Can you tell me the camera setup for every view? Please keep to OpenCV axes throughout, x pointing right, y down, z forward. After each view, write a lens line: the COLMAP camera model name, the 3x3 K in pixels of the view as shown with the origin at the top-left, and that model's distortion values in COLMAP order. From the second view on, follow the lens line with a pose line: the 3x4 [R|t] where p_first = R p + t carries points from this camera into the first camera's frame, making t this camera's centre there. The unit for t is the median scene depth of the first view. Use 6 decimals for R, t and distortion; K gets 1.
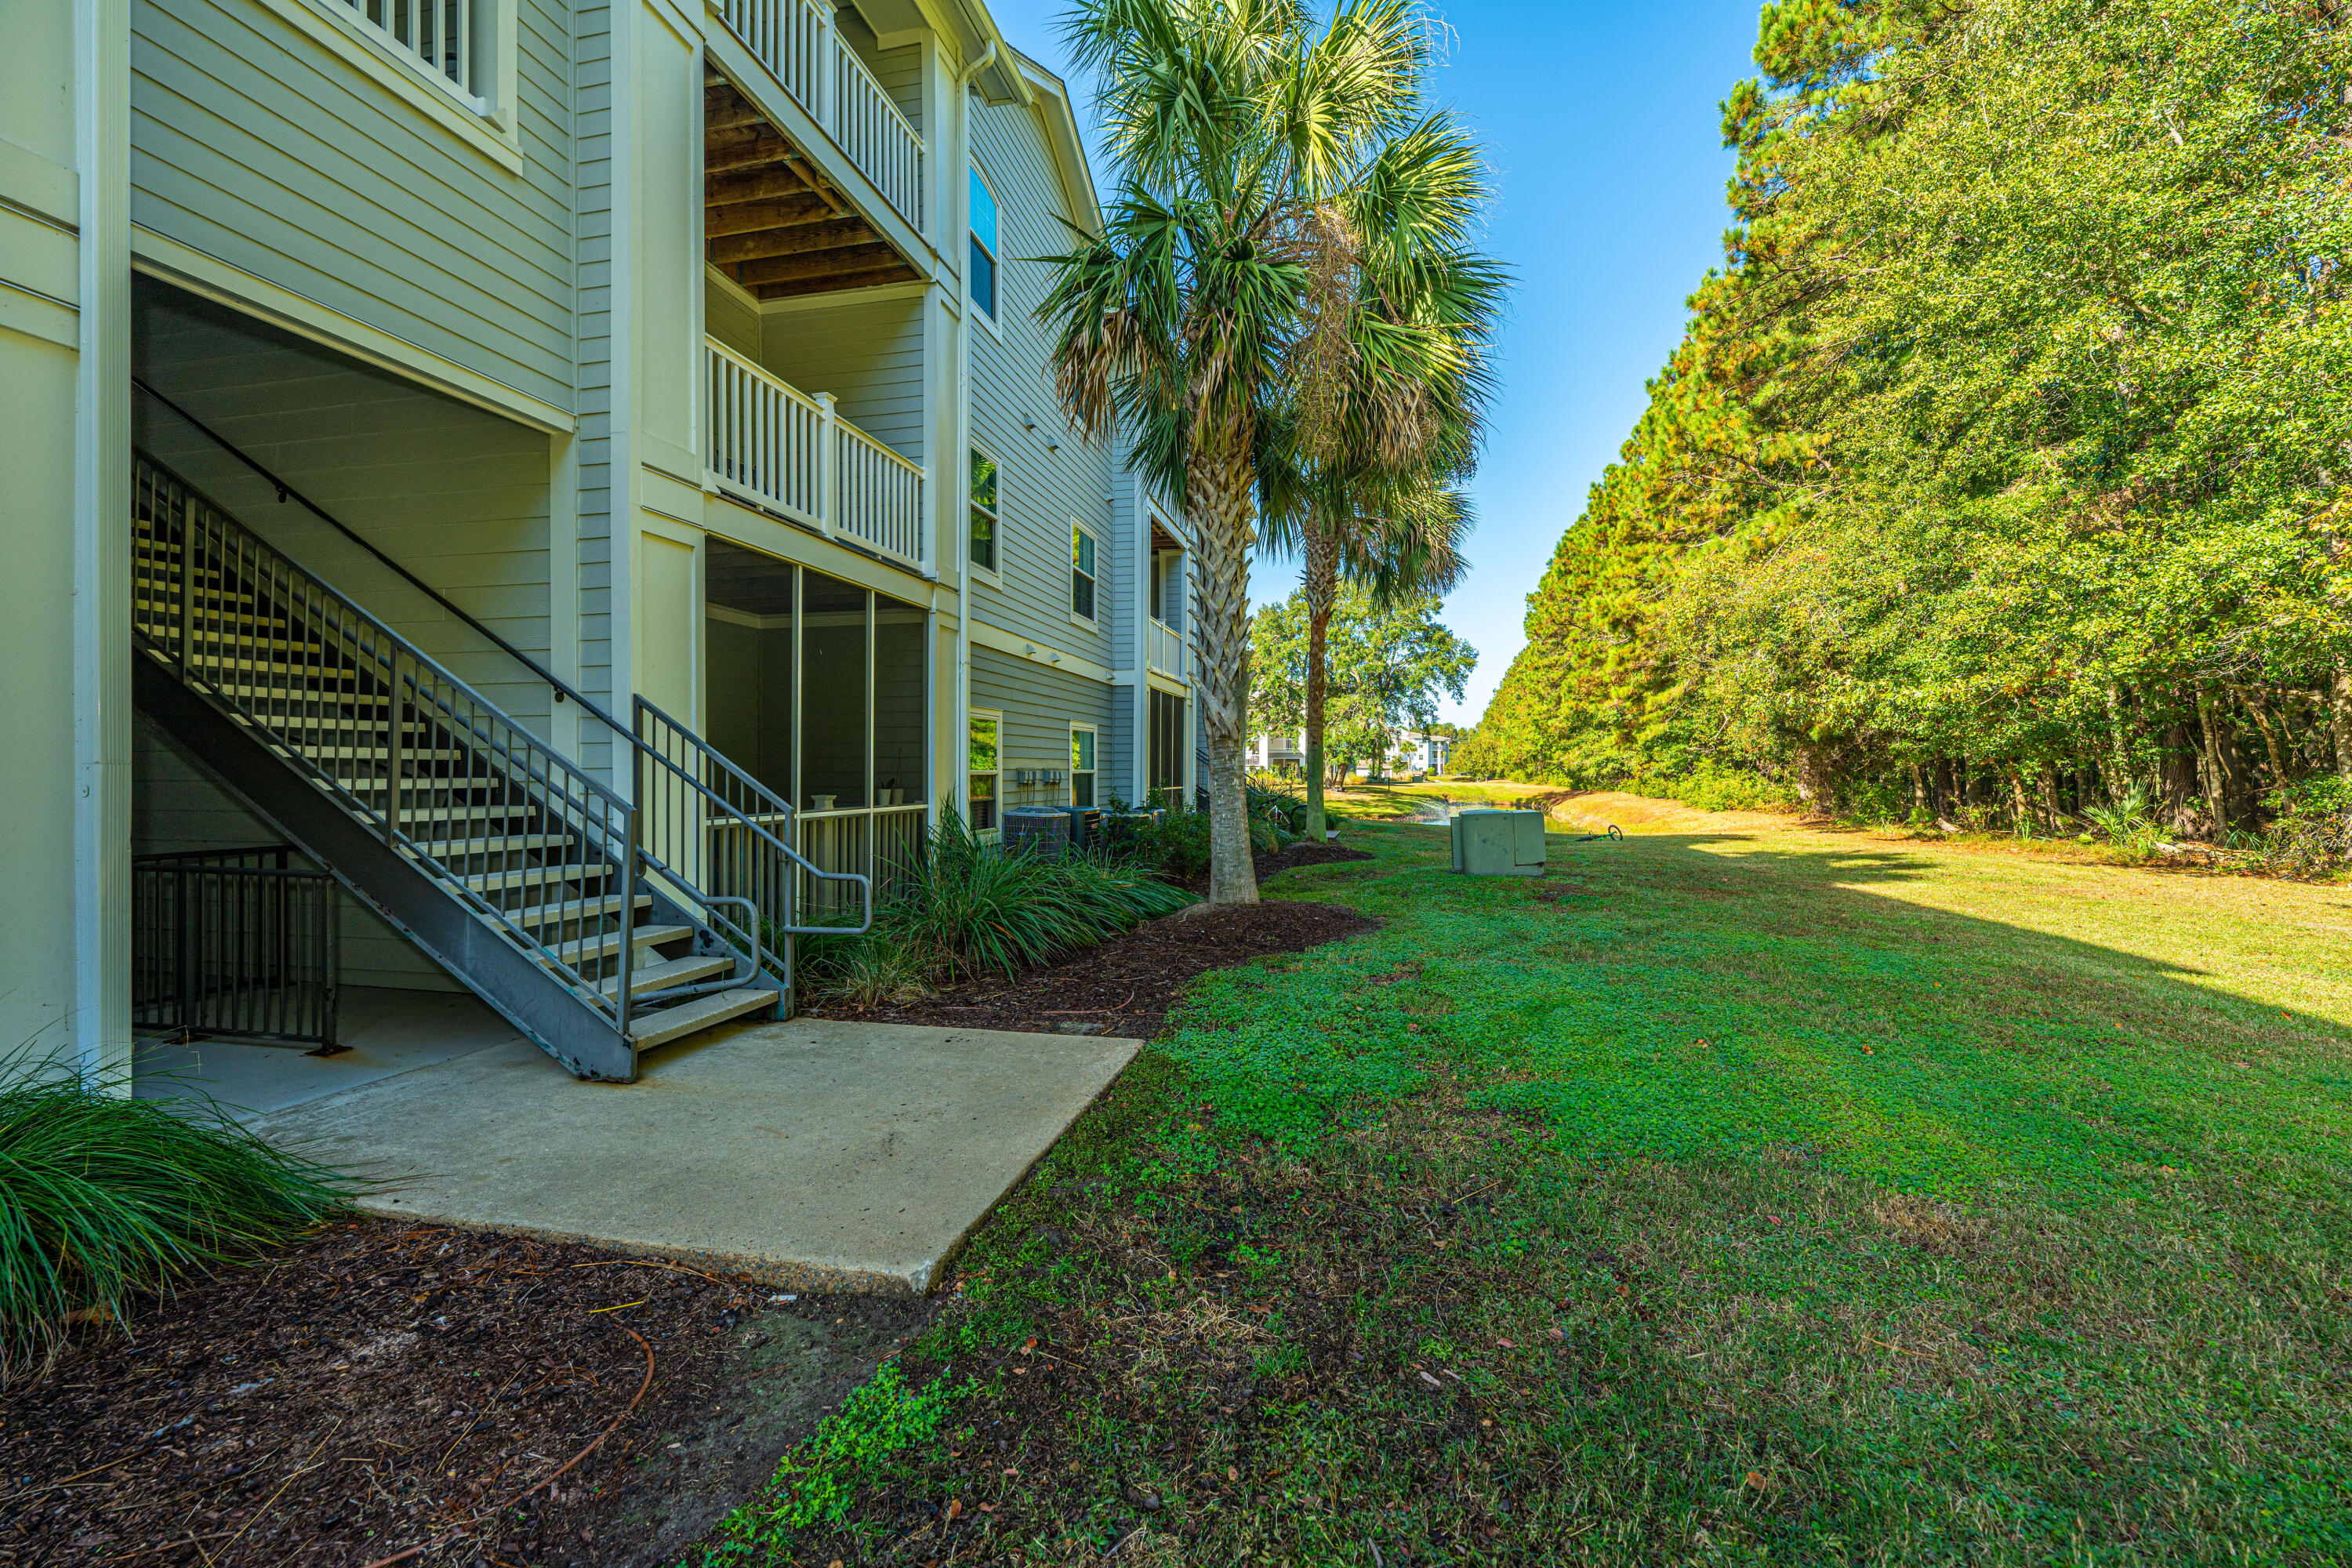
lens RADIAL K [[984.0, 0, 1192.3], [0, 984.0, 769.6], [0, 0, 1]] dist [0.025988, -0.000006]
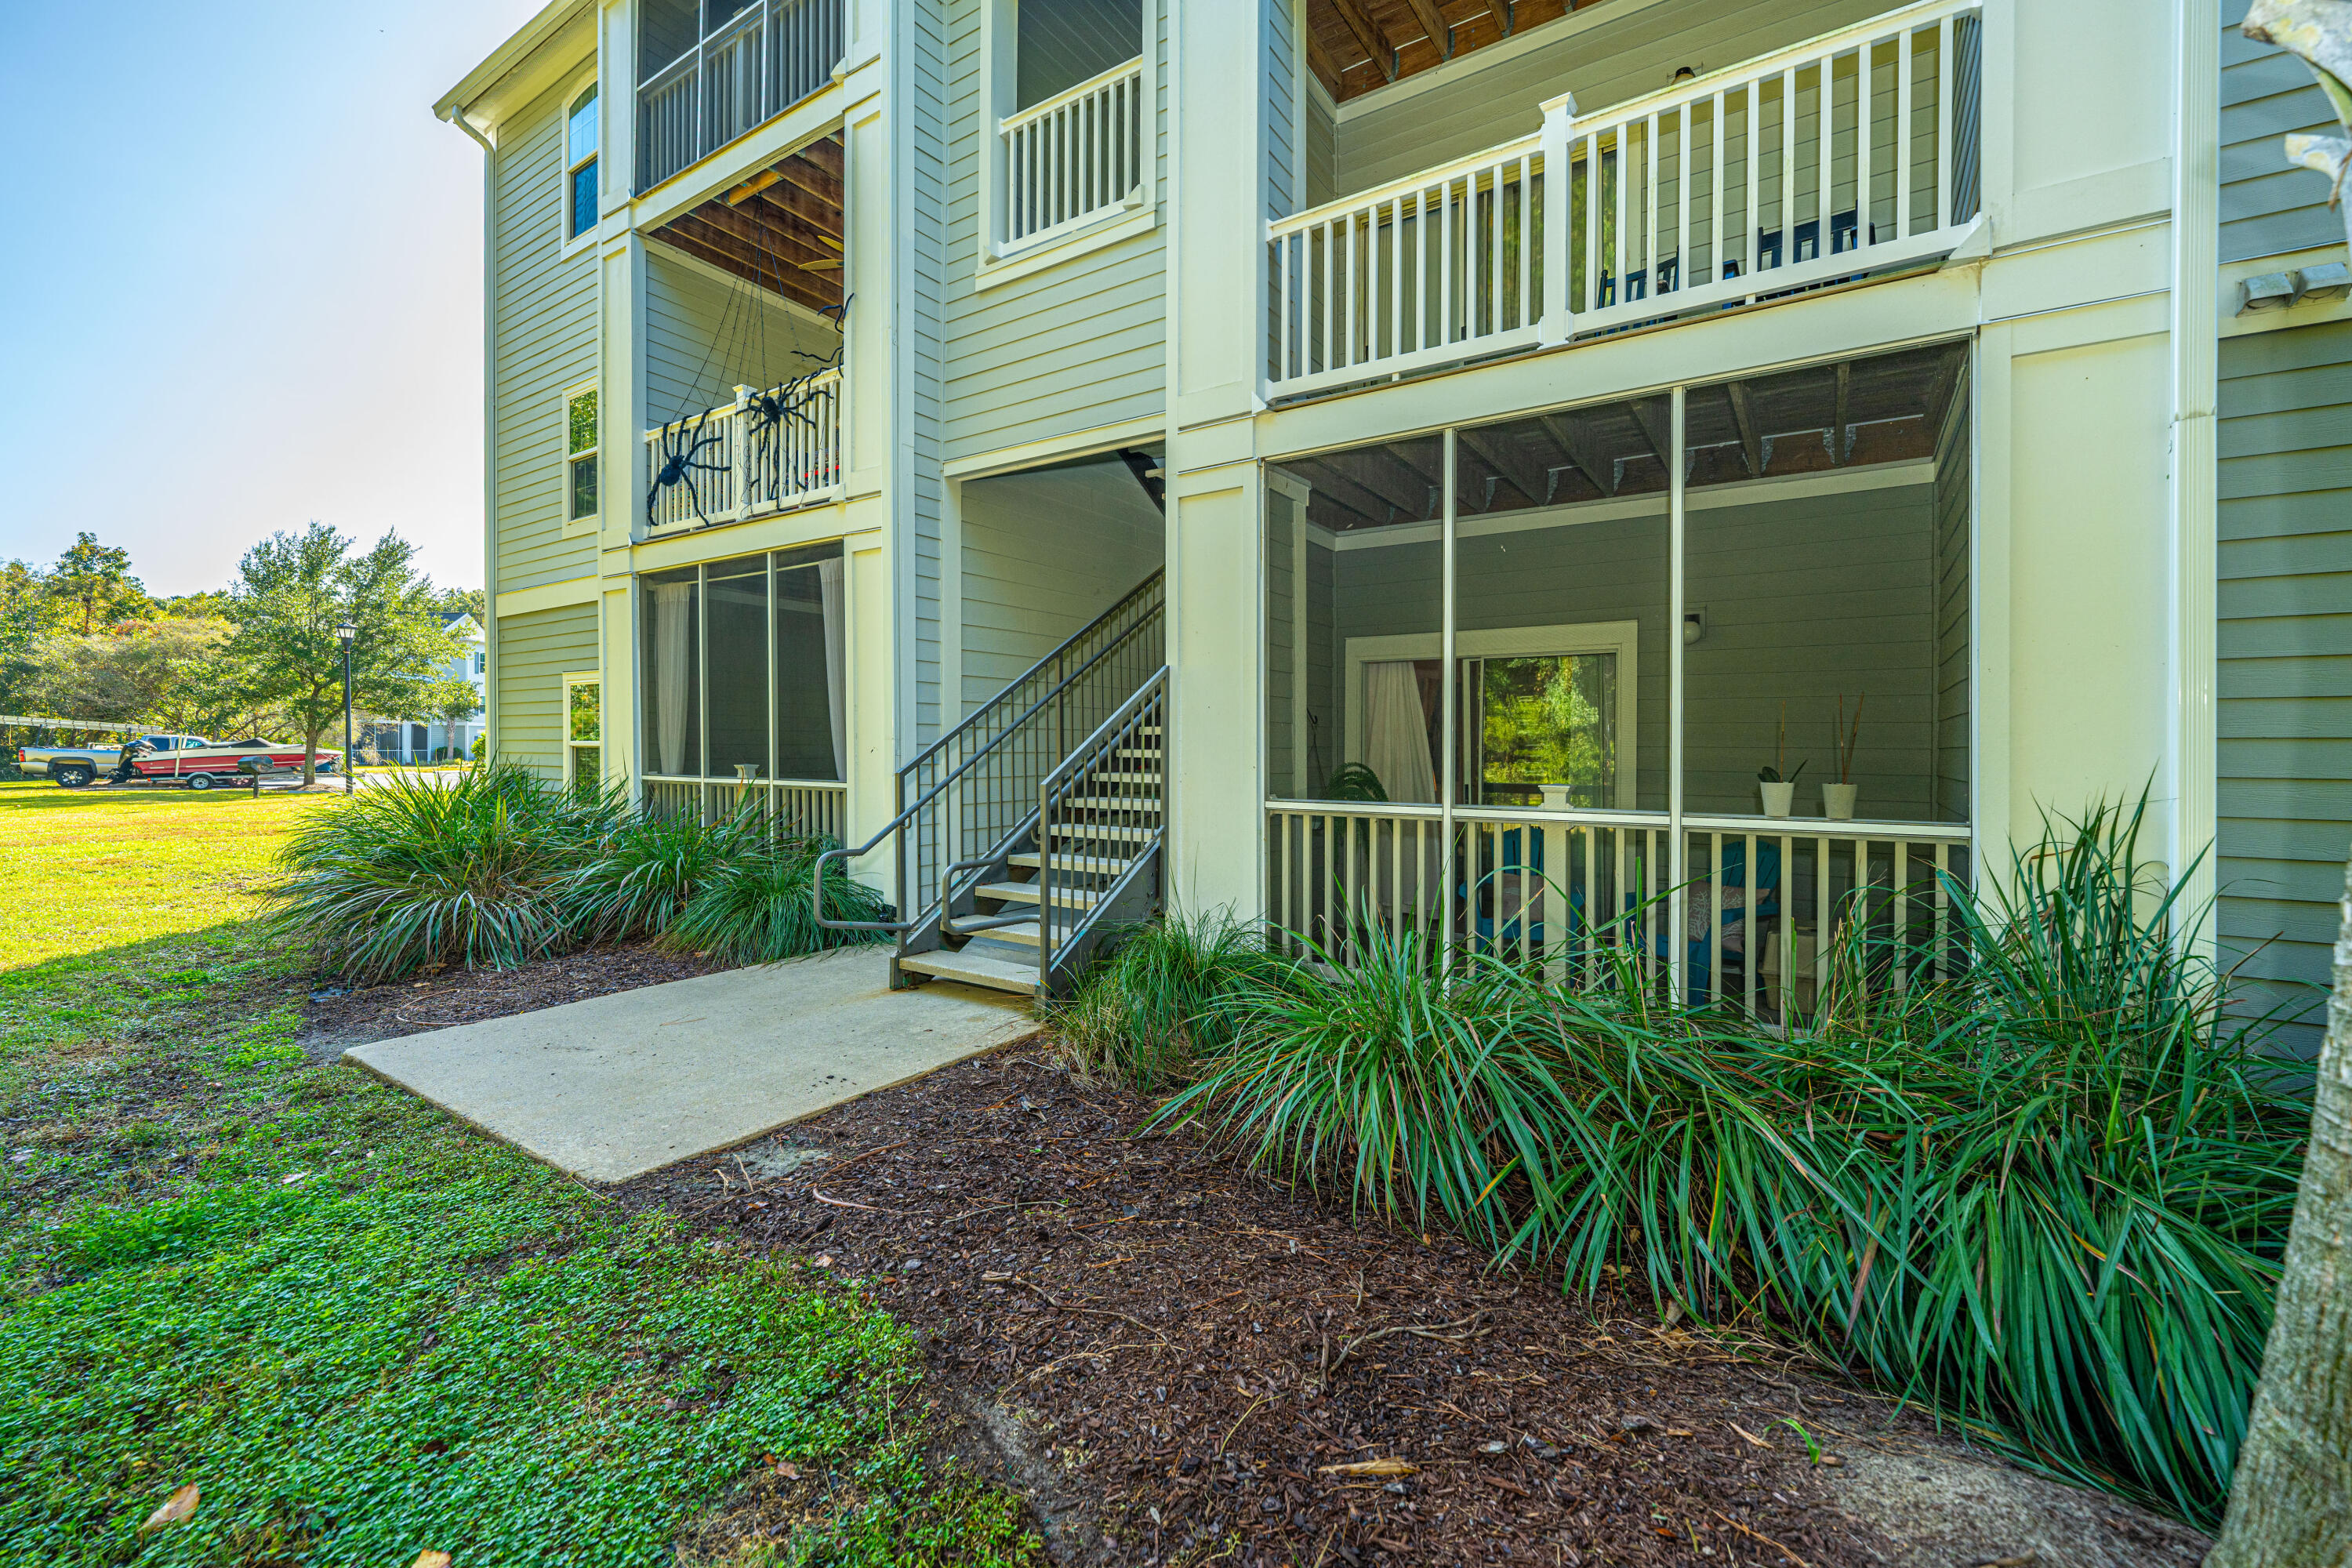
lens RADIAL K [[946.6, 0, 1160.2], [0, 946.6, 752.5], [0, 0, 1]] dist [-0.000676, 0.000458]
pose [[-0.351765, 0.013789, -0.935987, 0.294798], [-0.000380, 0.999889, 0.014873, -0.002367], [0.936088, 0.005588, -0.351721, 1.181473]]
